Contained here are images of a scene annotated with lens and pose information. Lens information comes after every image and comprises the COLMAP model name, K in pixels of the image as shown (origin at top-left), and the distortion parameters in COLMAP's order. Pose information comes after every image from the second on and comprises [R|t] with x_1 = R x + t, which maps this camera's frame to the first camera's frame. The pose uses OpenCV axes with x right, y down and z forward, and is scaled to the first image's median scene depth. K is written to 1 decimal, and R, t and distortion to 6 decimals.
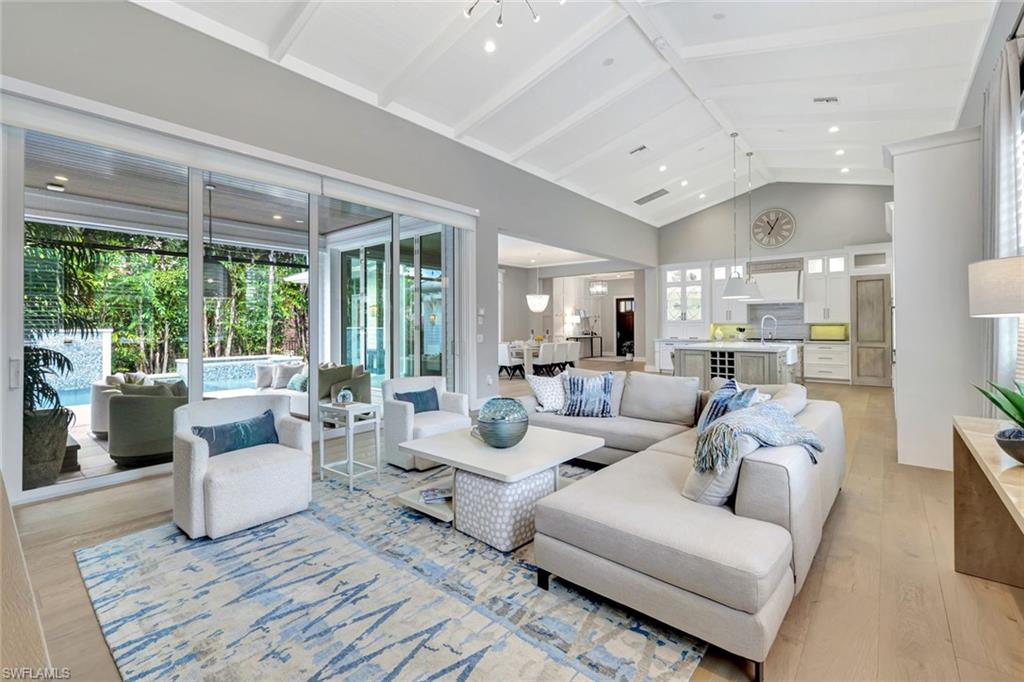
lens RADIAL K [[450.7, 0, 509.7], [0, 450.7, 332.4], [0, 0, 1]] dist [0.004329, -0.000884]
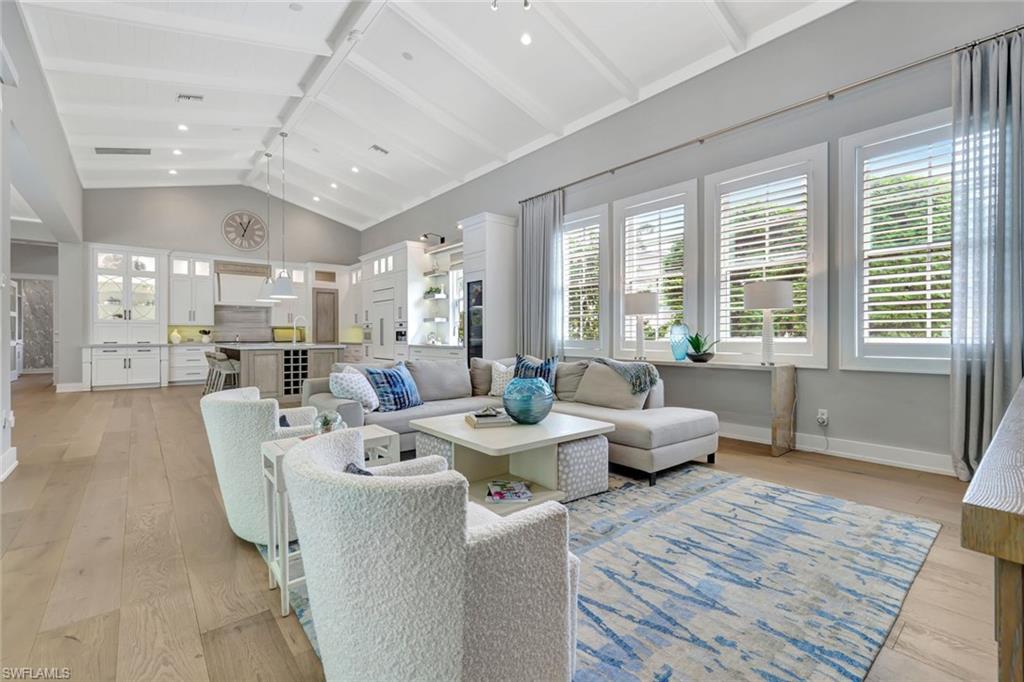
lens RADIAL K [[450.7, 0, 508.5], [0, 450.7, 340.2], [0, 0, 1]] dist [0.004329, -0.000884]
pose [[0.173791, -0.004884, 0.984770, -0.433694], [0.014442, 0.999893, 0.002410, 0.025561], [-0.984677, 0.013803, 0.173843, 0.360110]]
